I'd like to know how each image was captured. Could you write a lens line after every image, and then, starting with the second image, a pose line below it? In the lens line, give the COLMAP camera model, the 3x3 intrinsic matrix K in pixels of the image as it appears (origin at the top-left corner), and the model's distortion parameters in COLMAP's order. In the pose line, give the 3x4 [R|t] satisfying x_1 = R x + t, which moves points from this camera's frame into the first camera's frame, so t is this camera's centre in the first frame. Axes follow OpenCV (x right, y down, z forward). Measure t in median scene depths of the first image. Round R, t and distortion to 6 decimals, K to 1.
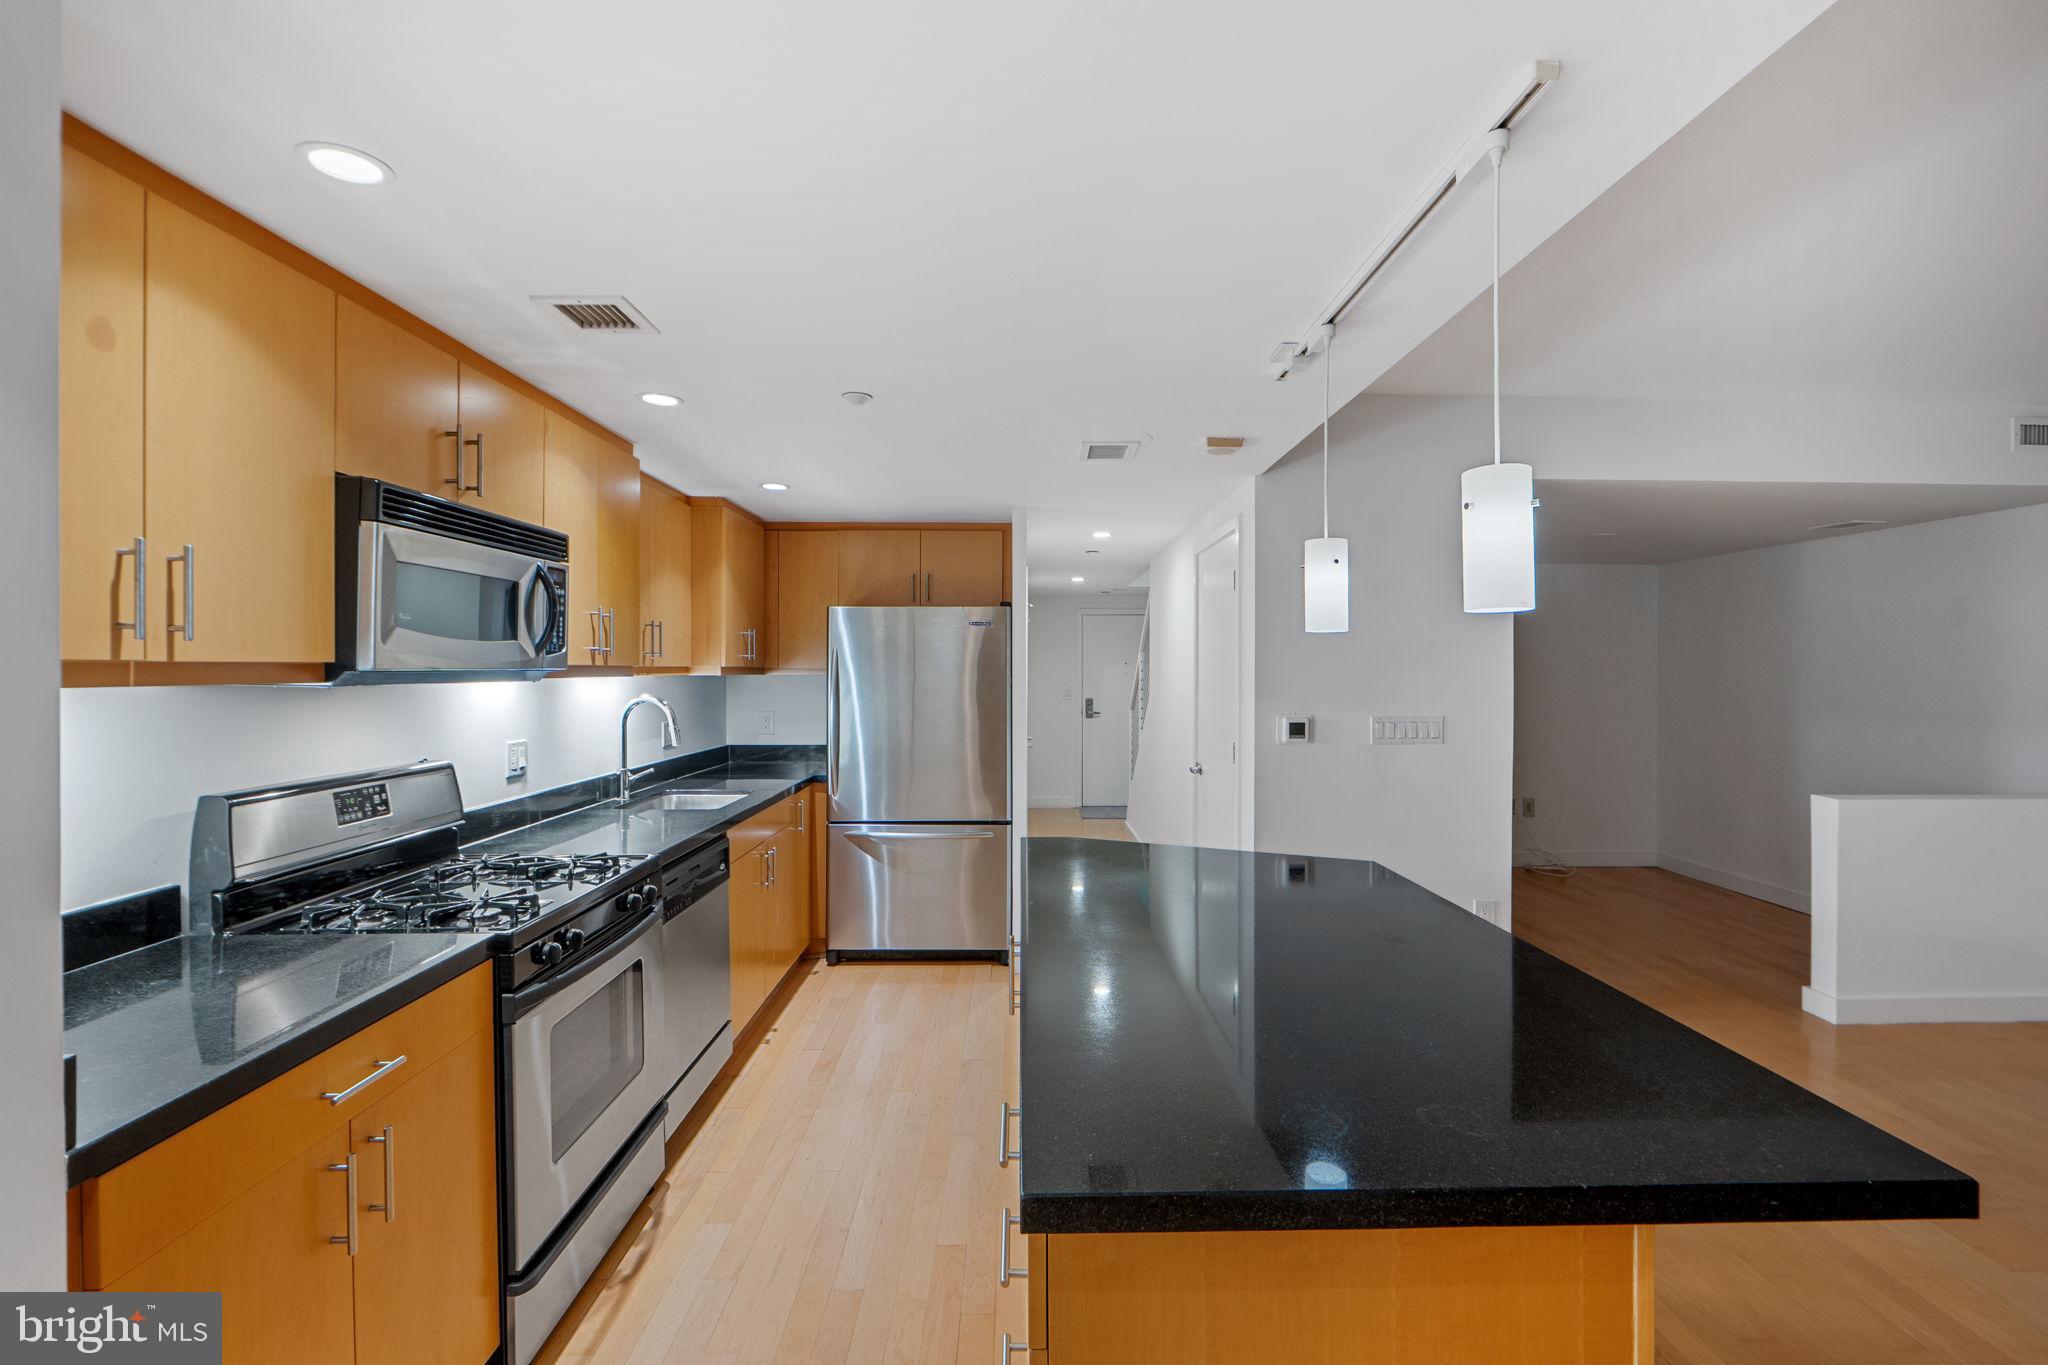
lens RADIAL K [[897.6, 0, 1045.5], [0, 897.6, 681.8], [0, 0, 1]] dist [-0.018643, -0.000074]
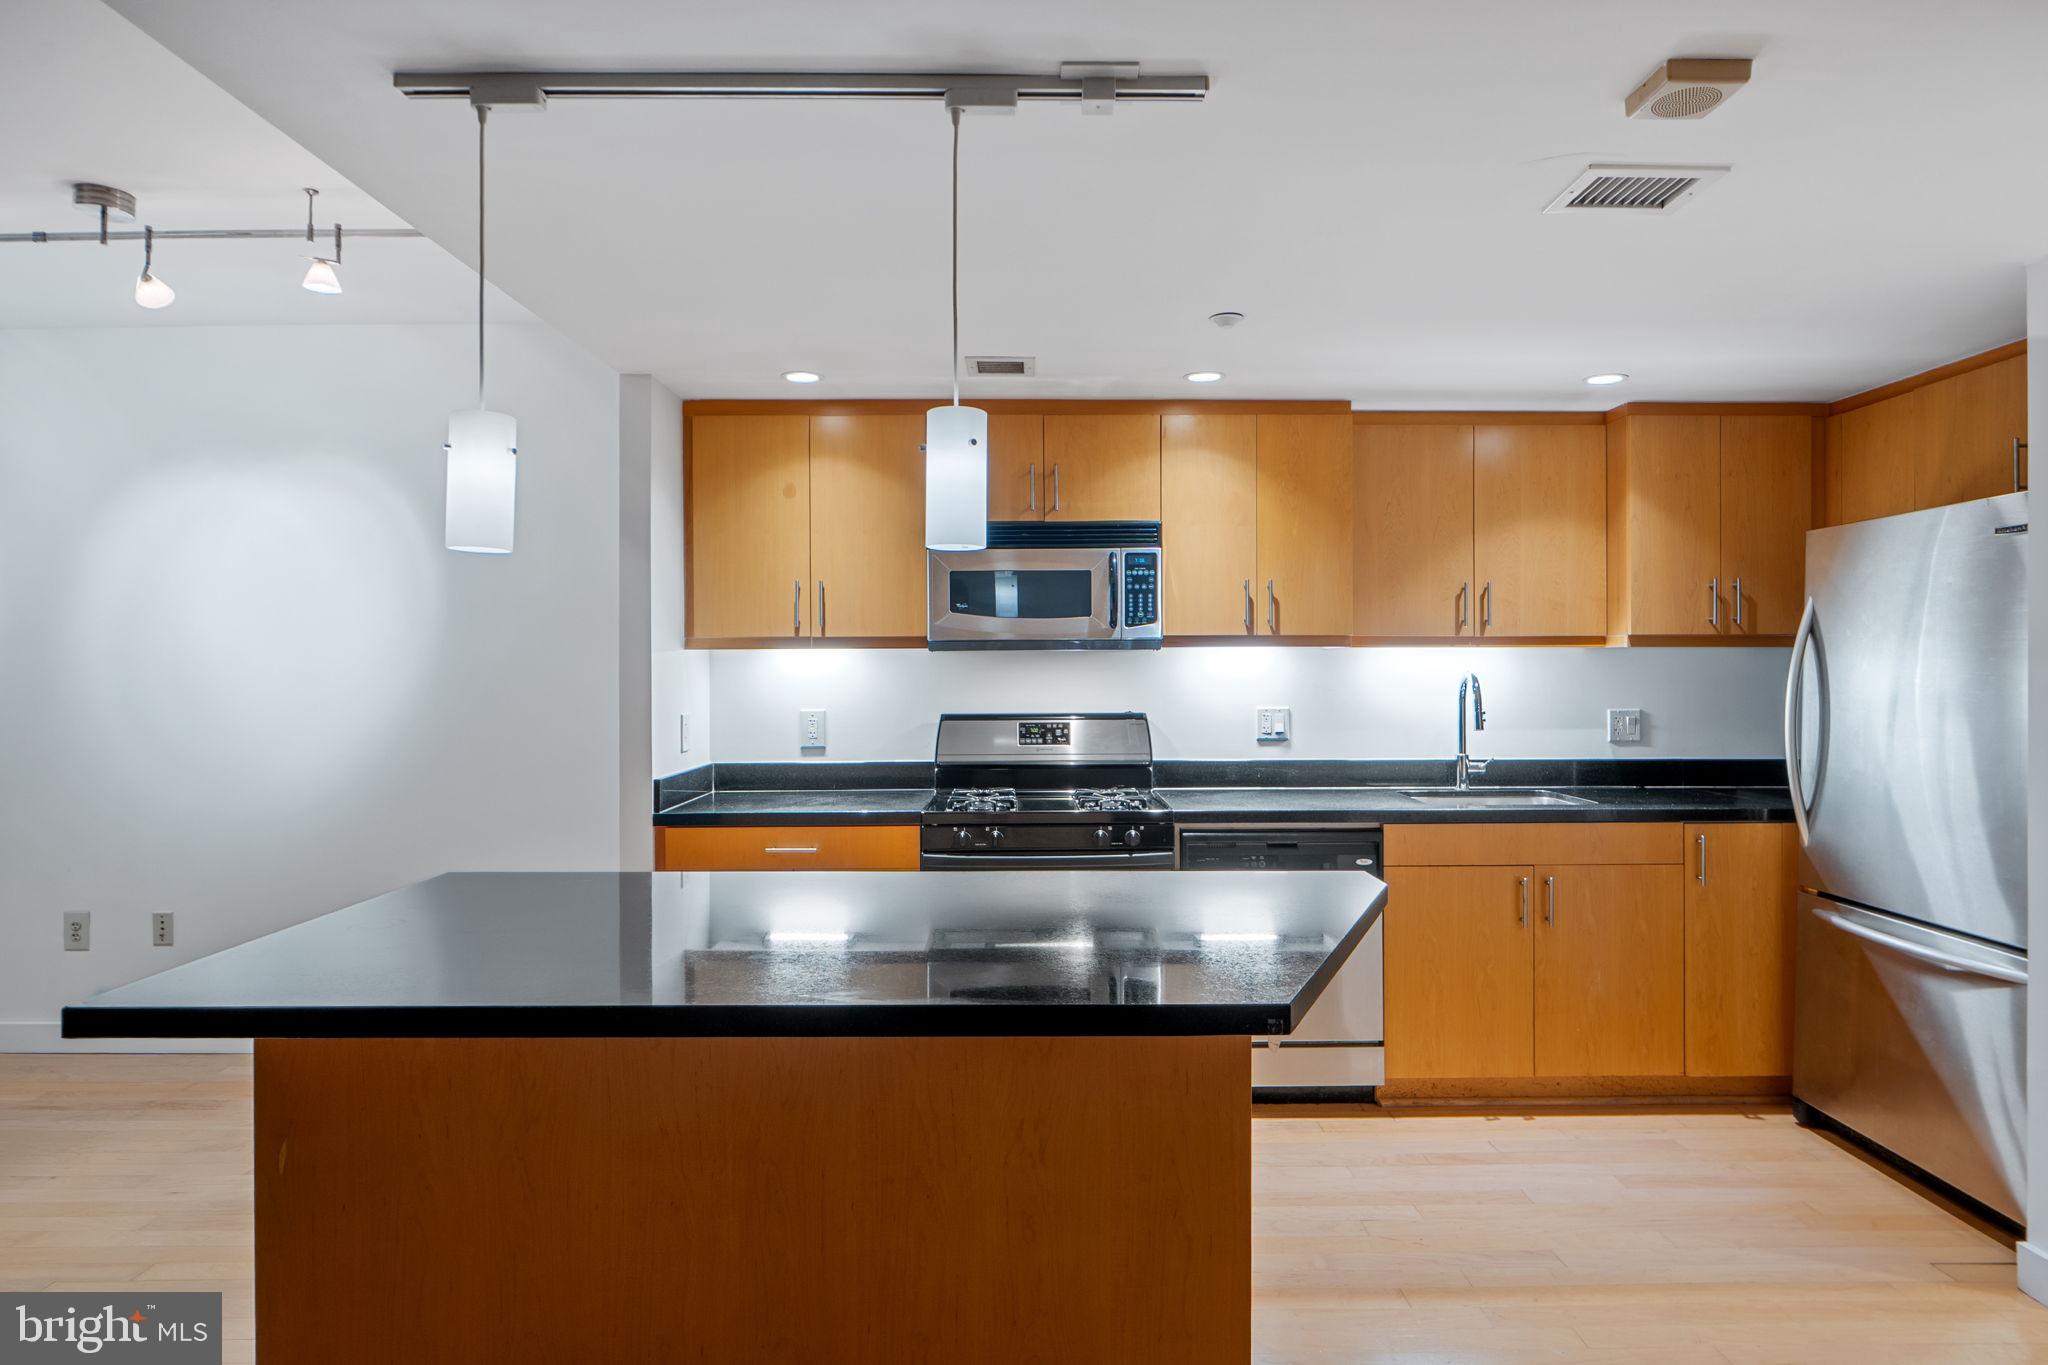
lens RADIAL K [[1152.6, 0, 1024.0], [0, 1152.6, 682.5], [0, 0, 1]] dist [-0.003551, -0.000715]
pose [[-0.028428, 0.010944, -0.999536, 1.097193], [-0.010676, 0.999880, 0.011251, 0.031603], [0.999539, 0.010991, -0.028307, 0.994881]]
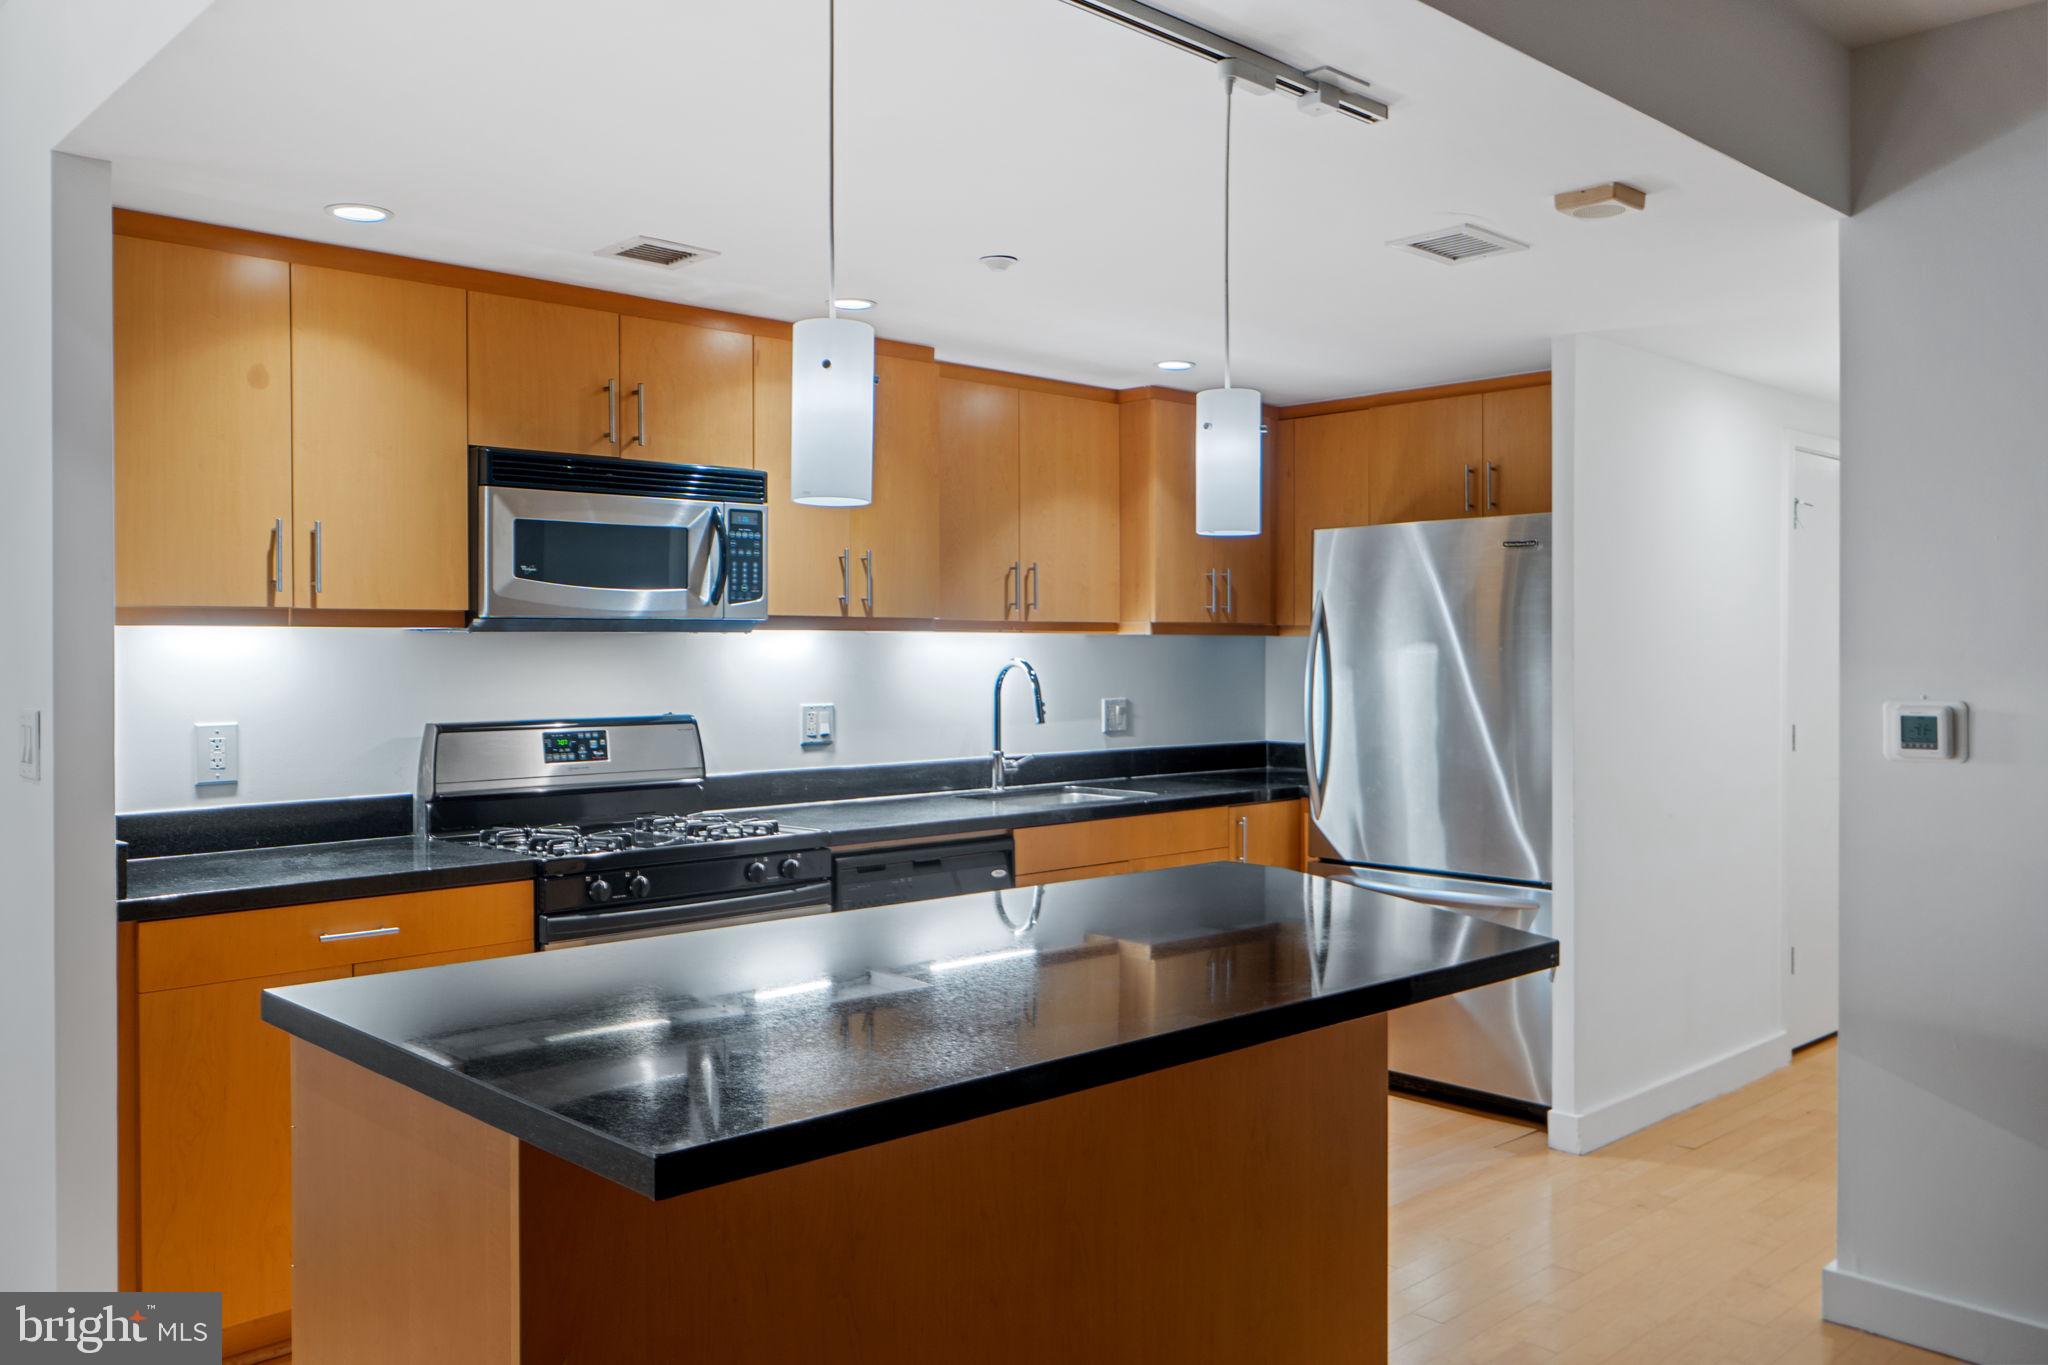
lens RADIAL K [[1643.1, 0, 1024.0], [0, 1643.1, 682.5], [0, 0, 1]] dist [0.000073, 0.003050]
pose [[0.666846, 0.012247, -0.745095, 1.025240], [-0.007830, 0.999925, 0.009428, 0.037251], [0.745154, -0.000453, 0.666892, 0.086821]]
